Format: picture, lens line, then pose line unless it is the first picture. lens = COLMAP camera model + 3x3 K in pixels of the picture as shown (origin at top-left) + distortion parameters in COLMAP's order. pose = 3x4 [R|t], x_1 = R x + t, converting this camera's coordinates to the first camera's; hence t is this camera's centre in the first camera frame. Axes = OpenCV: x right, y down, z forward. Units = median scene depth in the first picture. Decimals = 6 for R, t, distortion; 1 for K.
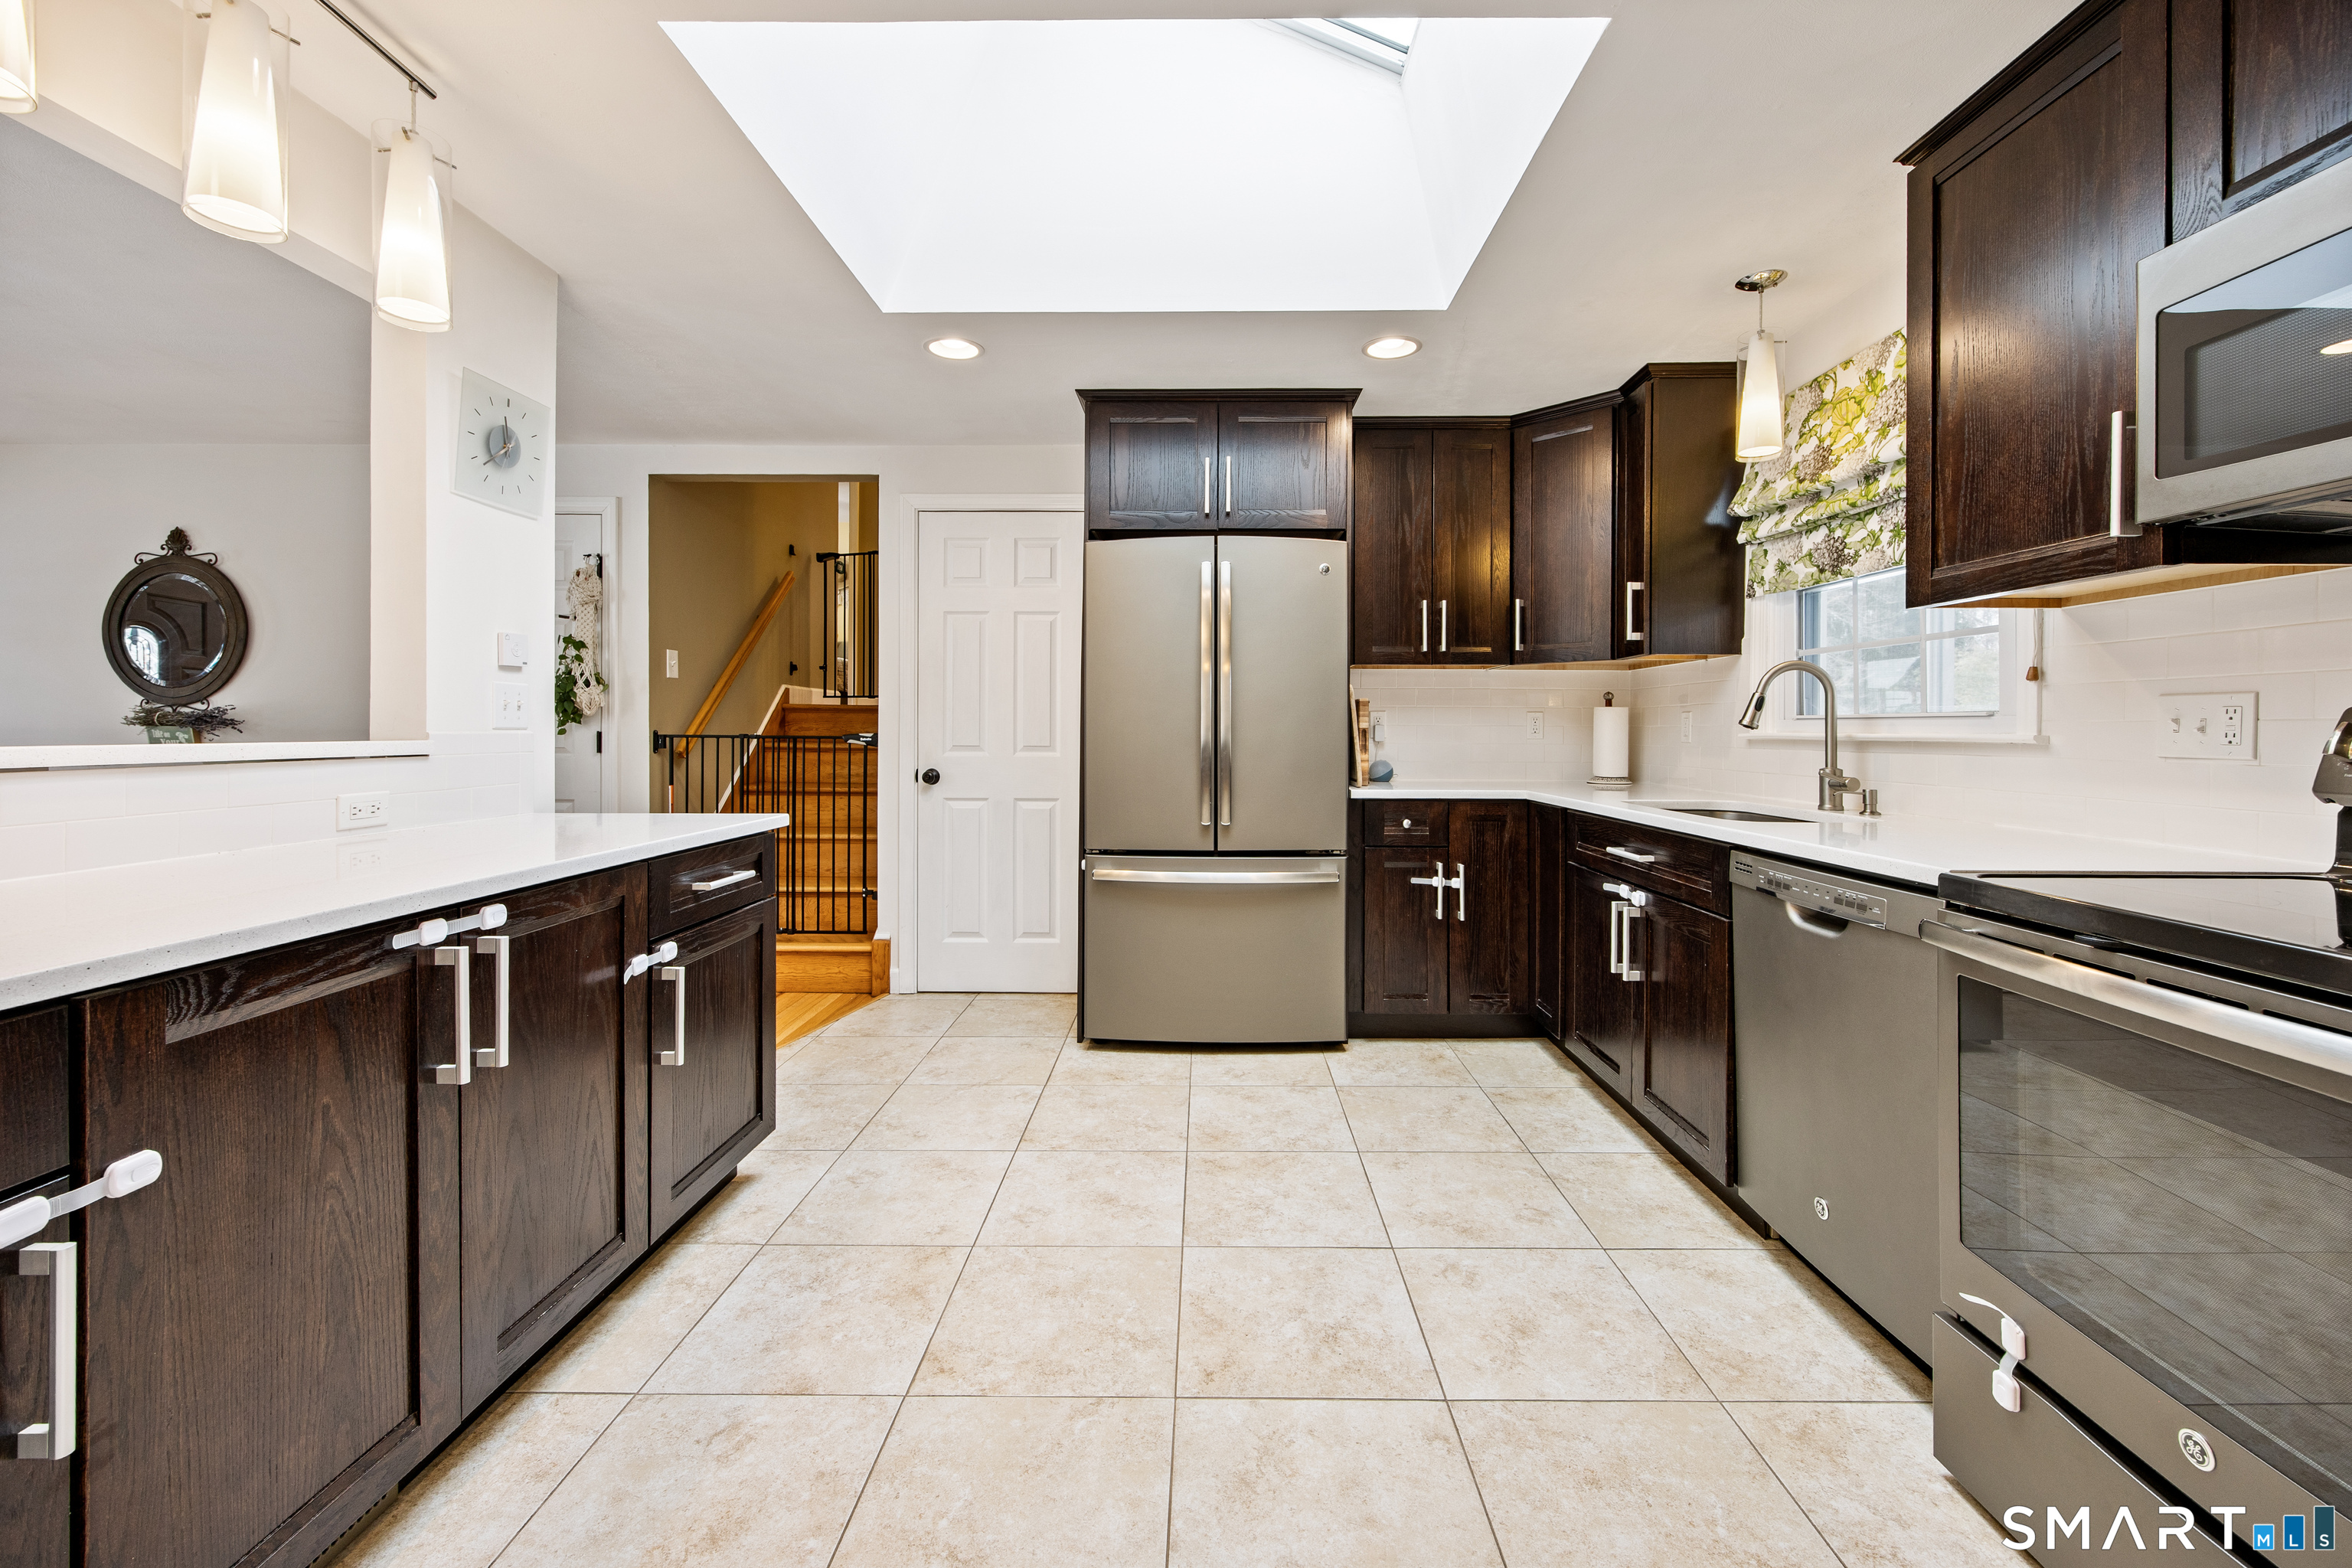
lens RADIAL K [[913.9, 0, 1202.8], [0, 913.9, 720.9], [0, 0, 1]] dist [0.000664, -0.000234]
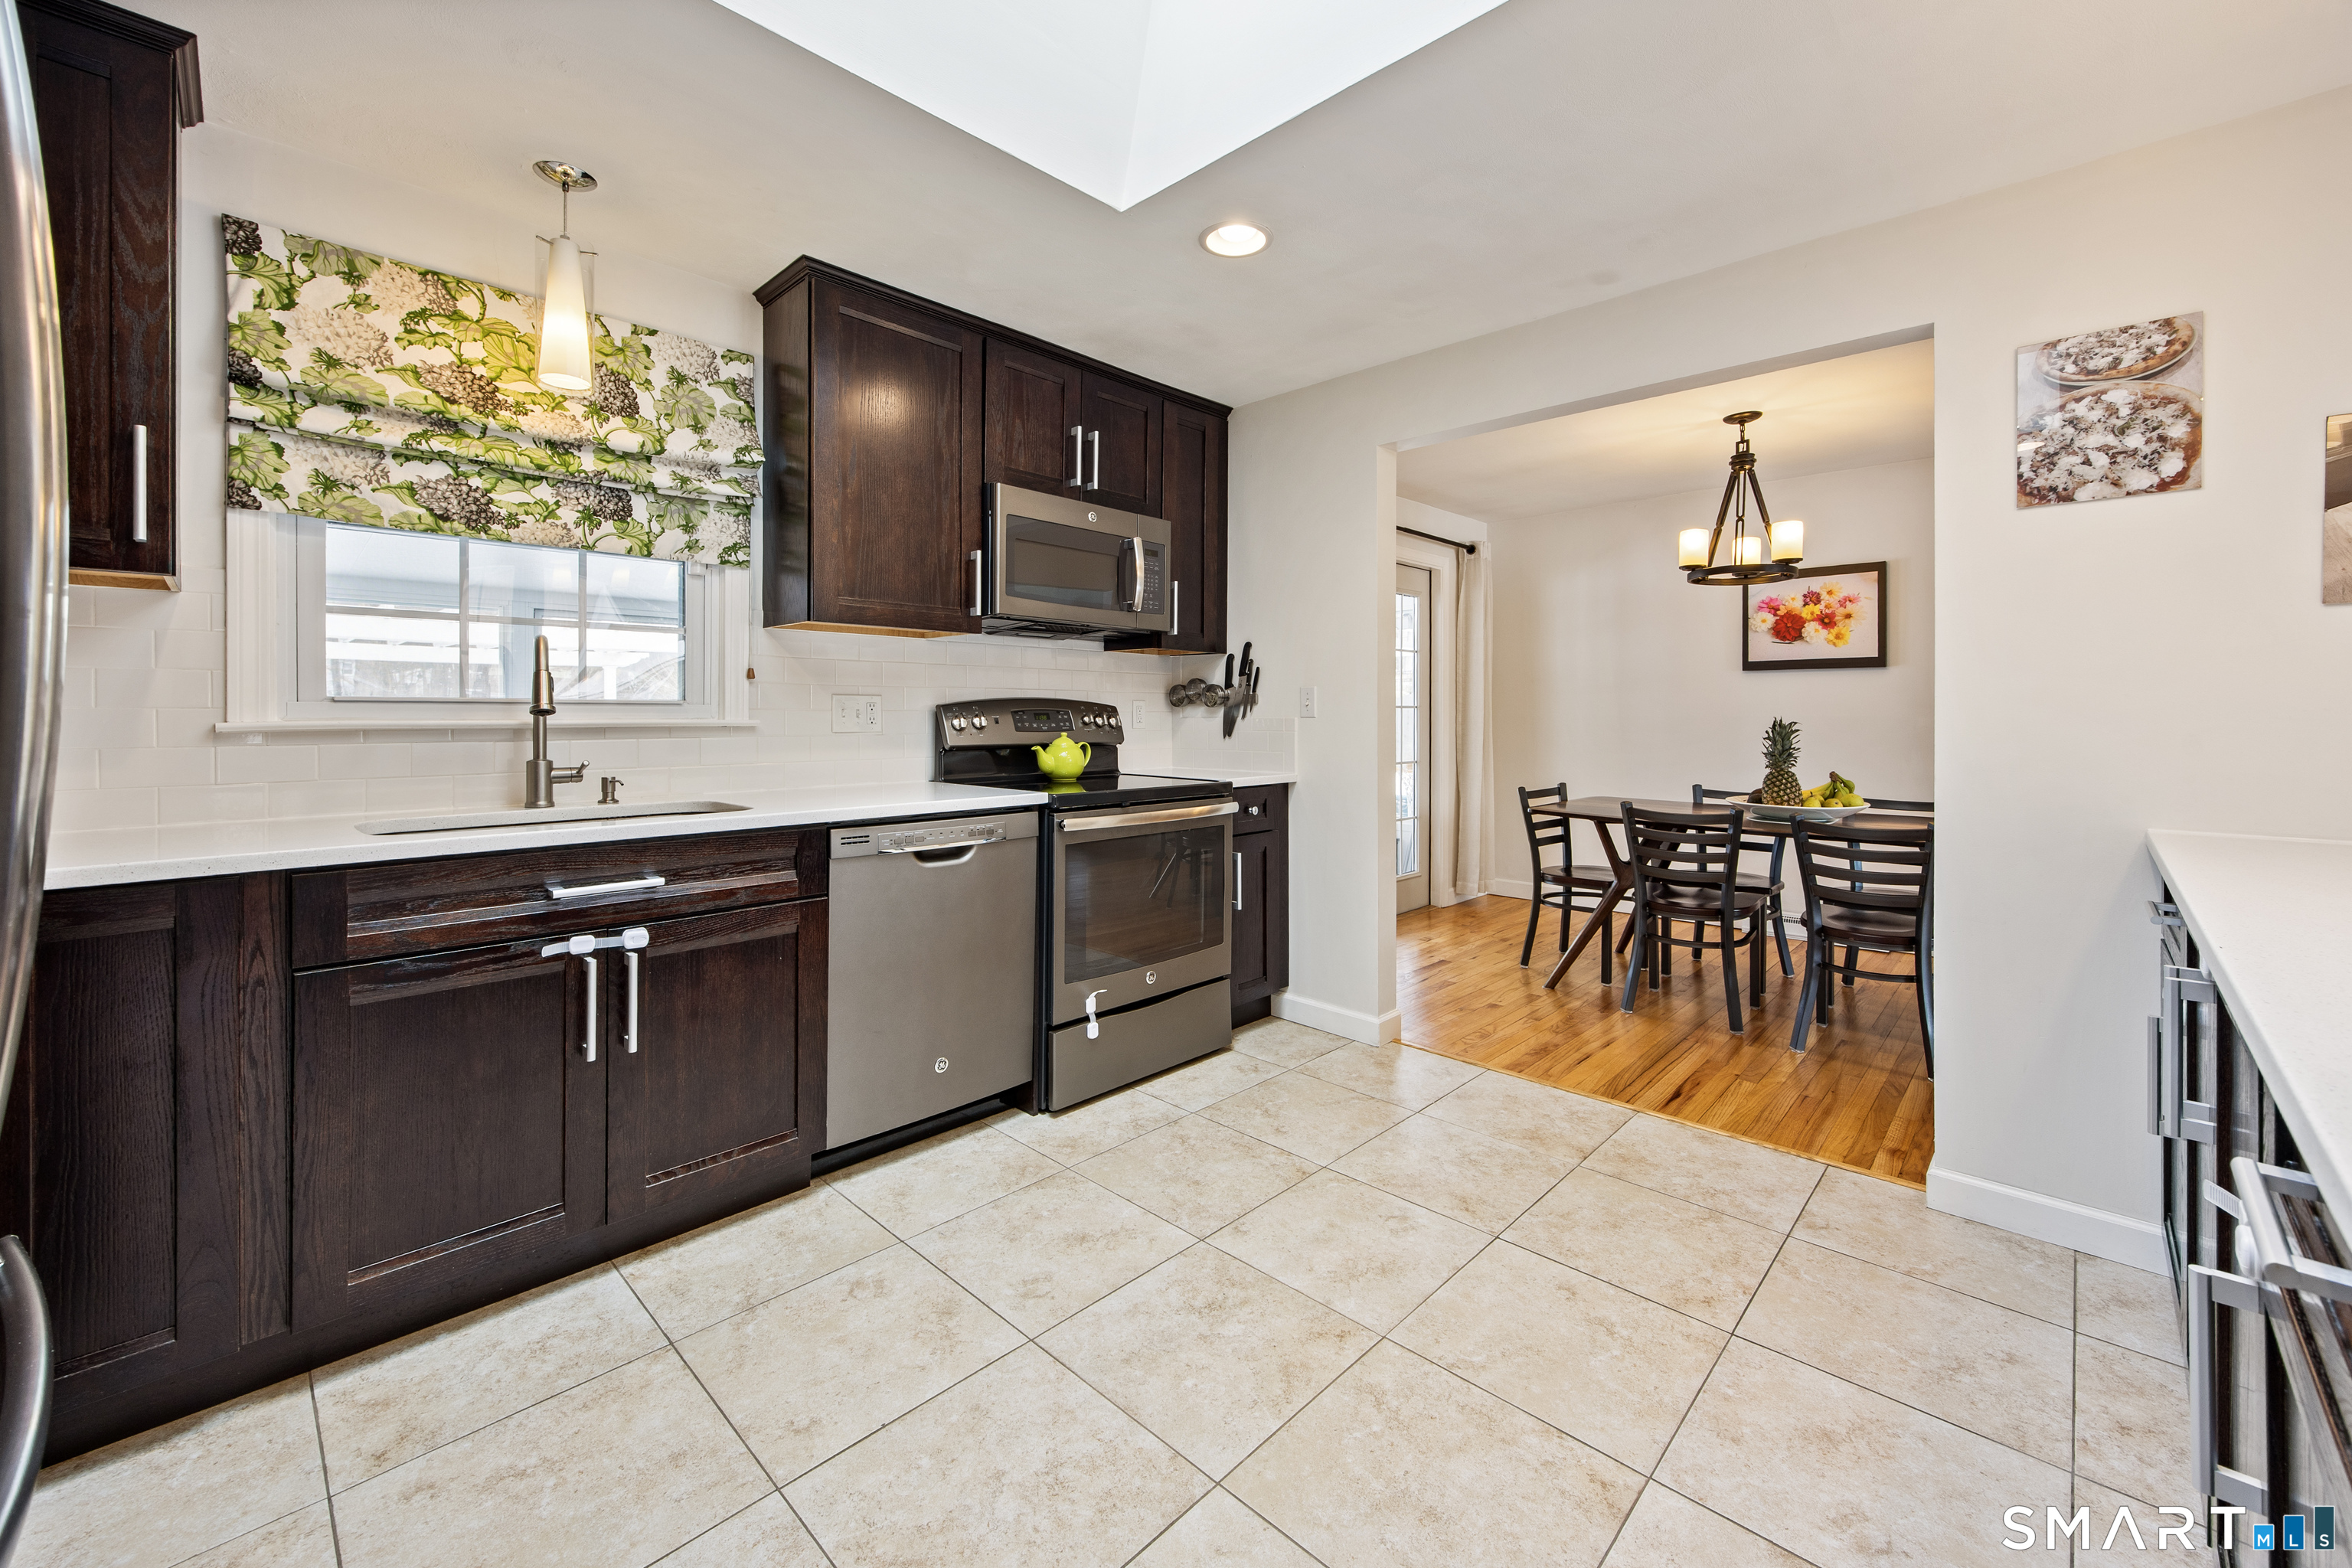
lens RADIAL K [[945.1, 0, 1181.5], [0, 945.1, 709.9], [0, 0, 1]] dist [0.001146, 0.000105]
pose [[-0.720573, -0.001348, 0.693377, -0.471626], [-0.010273, 0.999909, -0.008732, 0.006322], [-0.693303, -0.013415, -0.720522, 1.476997]]
